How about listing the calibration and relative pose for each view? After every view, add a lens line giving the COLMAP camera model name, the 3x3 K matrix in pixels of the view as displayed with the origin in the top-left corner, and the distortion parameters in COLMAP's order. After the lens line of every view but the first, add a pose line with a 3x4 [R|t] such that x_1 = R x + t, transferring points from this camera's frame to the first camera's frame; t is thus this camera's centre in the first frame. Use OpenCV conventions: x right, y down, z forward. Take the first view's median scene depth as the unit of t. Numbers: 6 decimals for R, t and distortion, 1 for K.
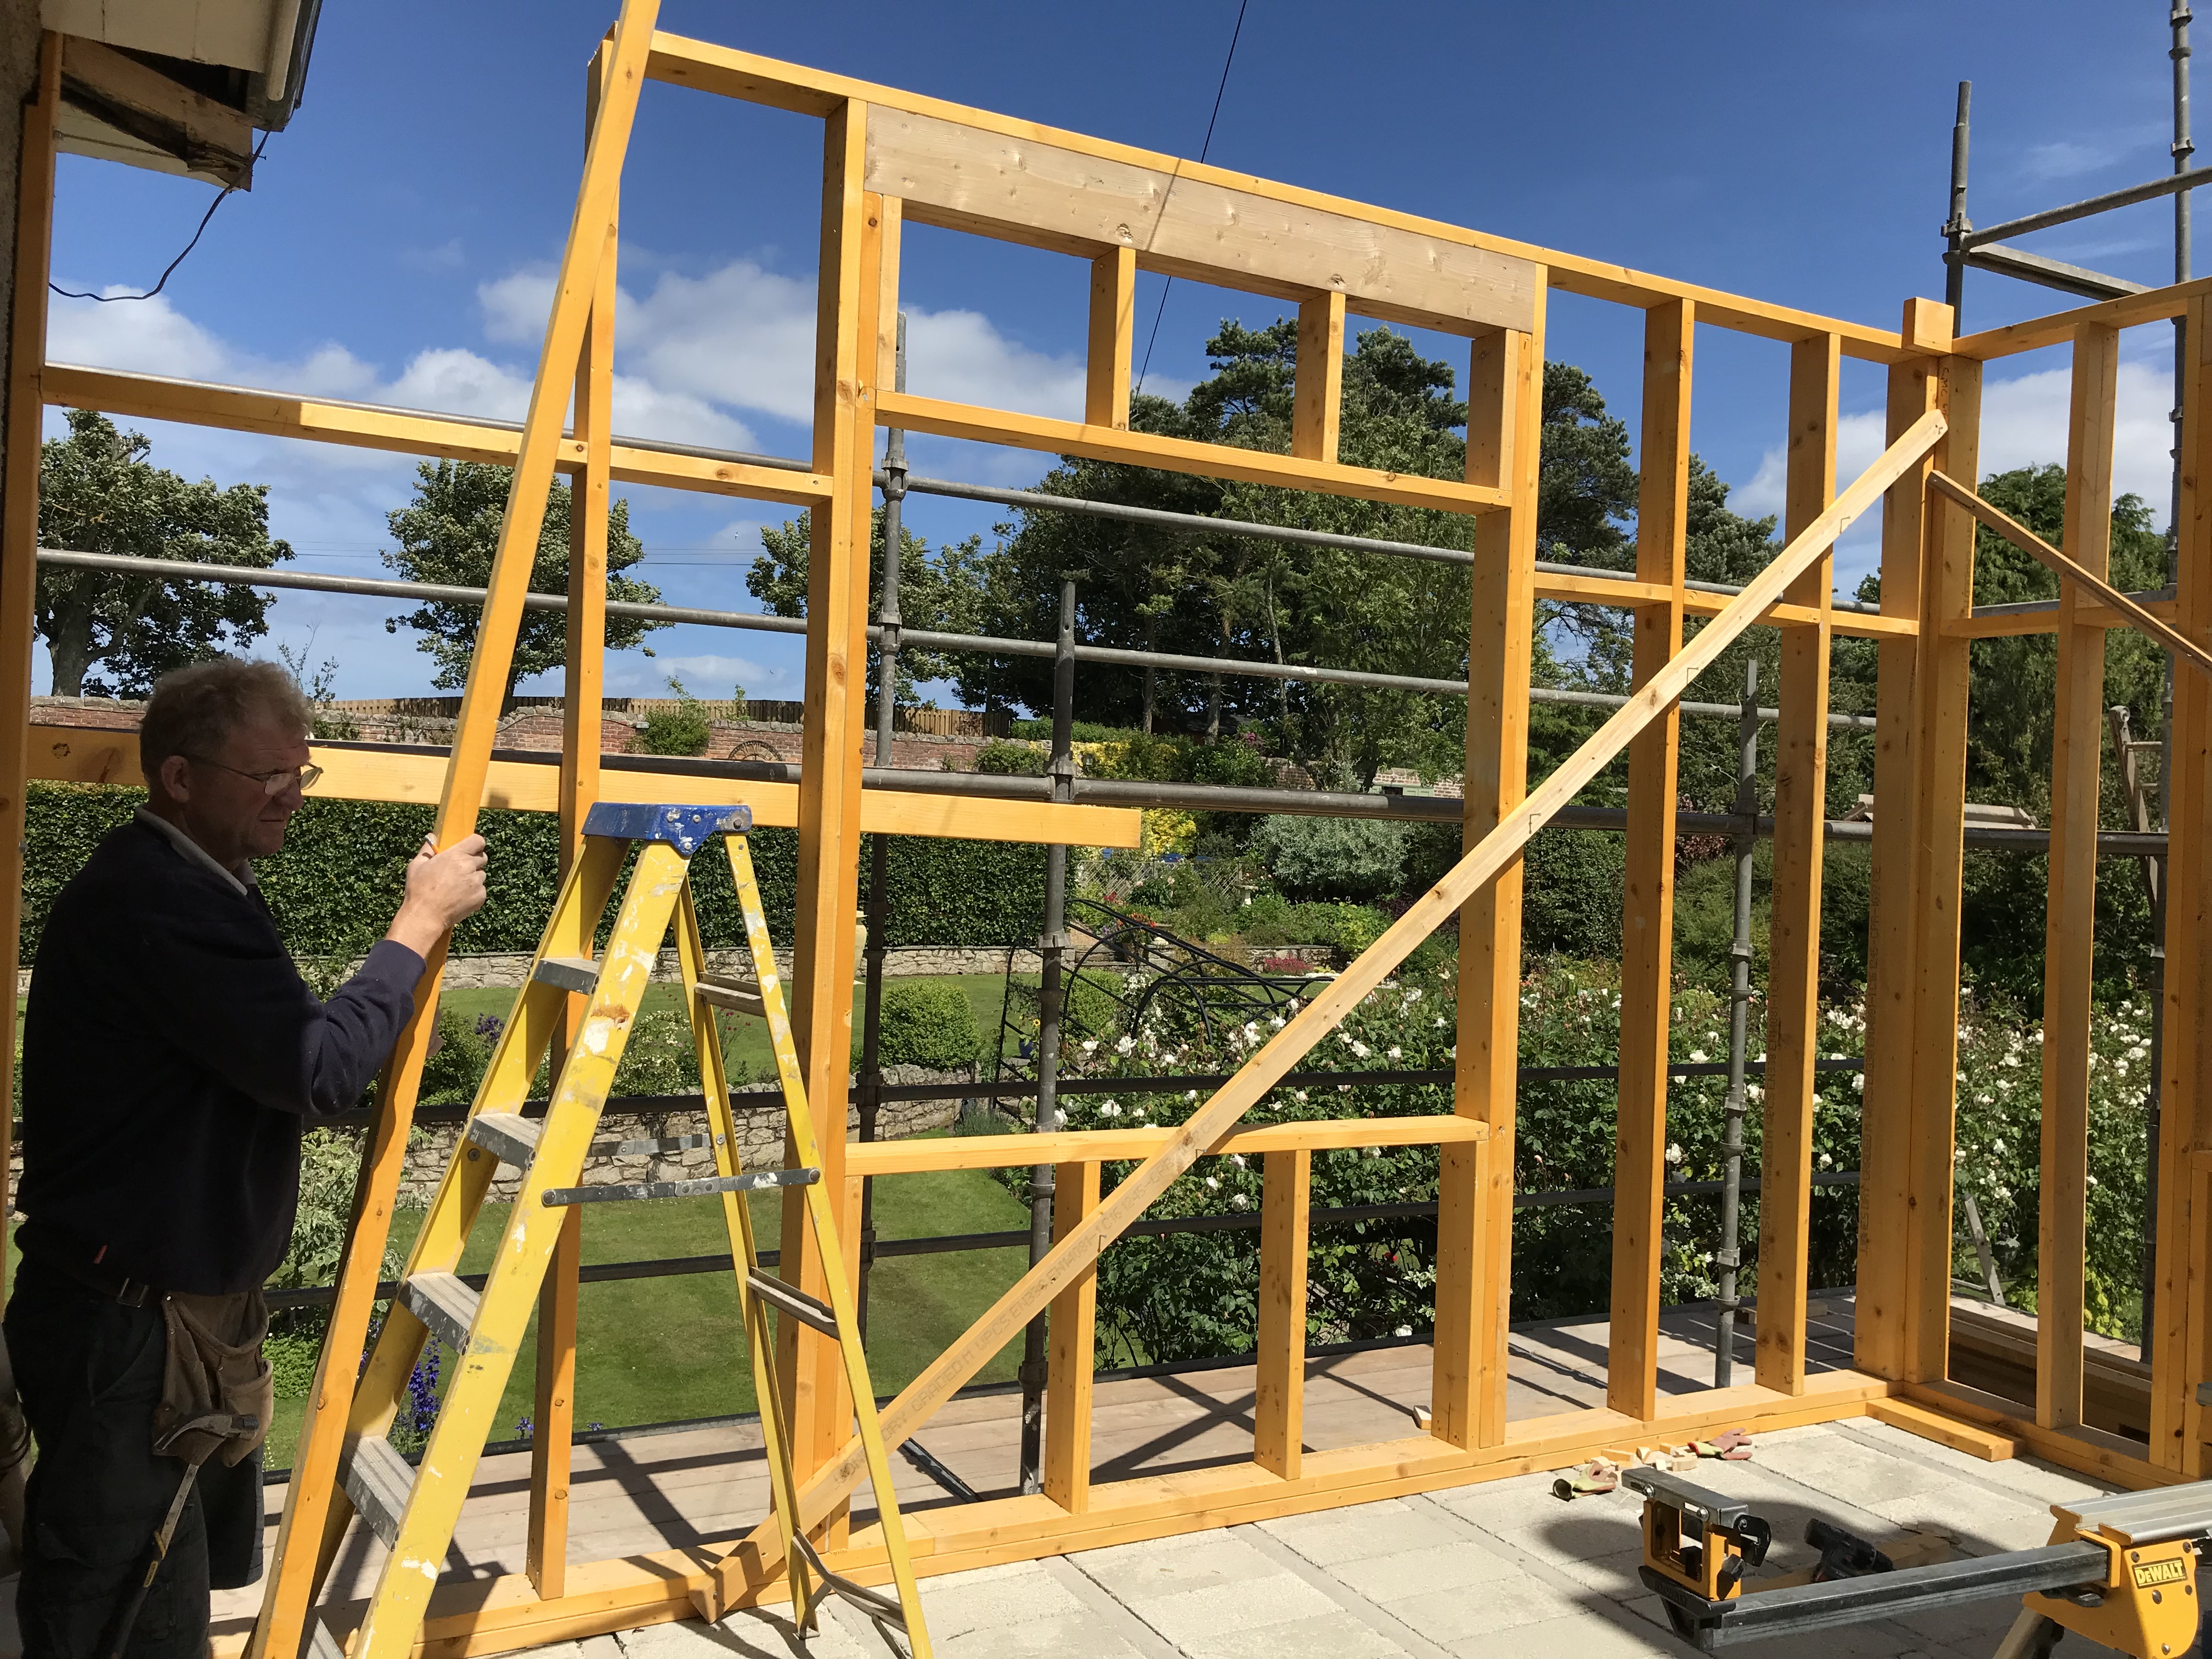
lens RADIAL K [[1821.0, 0, 1110.7], [0, 1821.0, 824.0], [0, 0, 1]] dist [0.007237, 0.001682]
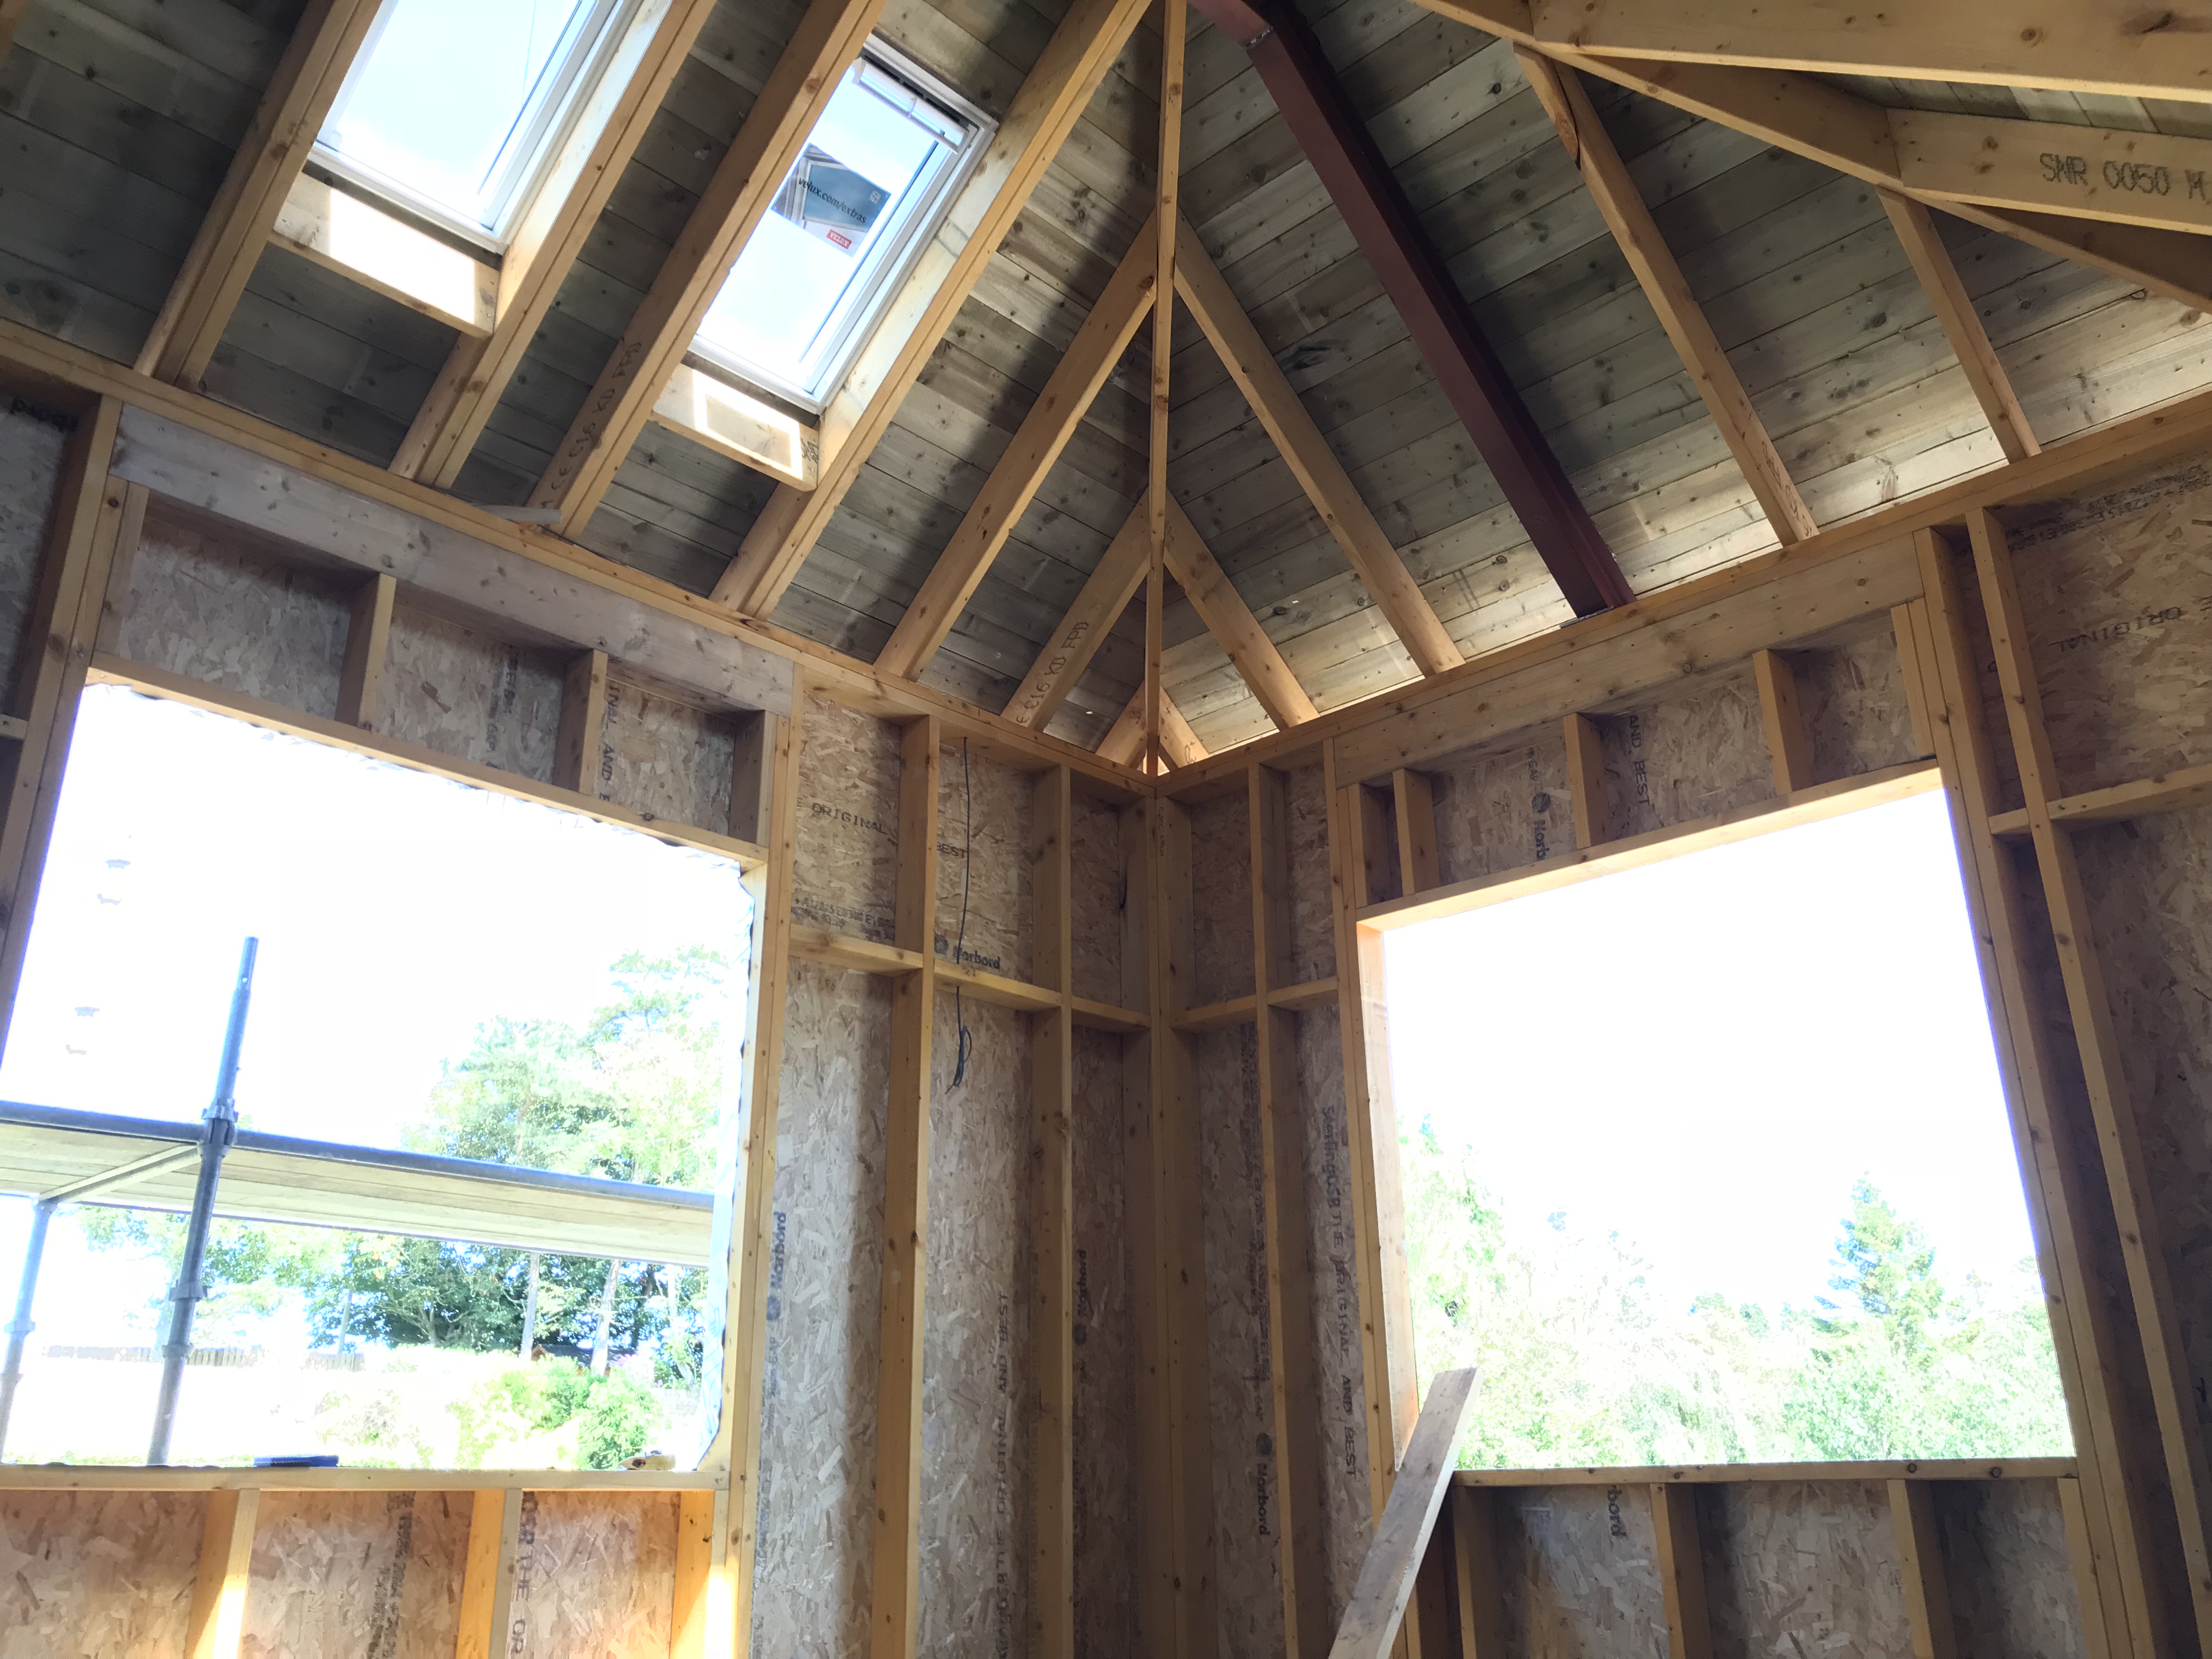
lens RADIAL K [[1821.0, 0, 1102.3], [0, 1821.0, 827.9], [0, 0, 1]] dist [0.007237, 0.001682]
pose [[0.952086, 0.062861, 0.299300, 0.085166], [0.042260, 0.942219, -0.332321, 0.170707], [-0.302896, 0.329047, 0.894417, -0.026300]]
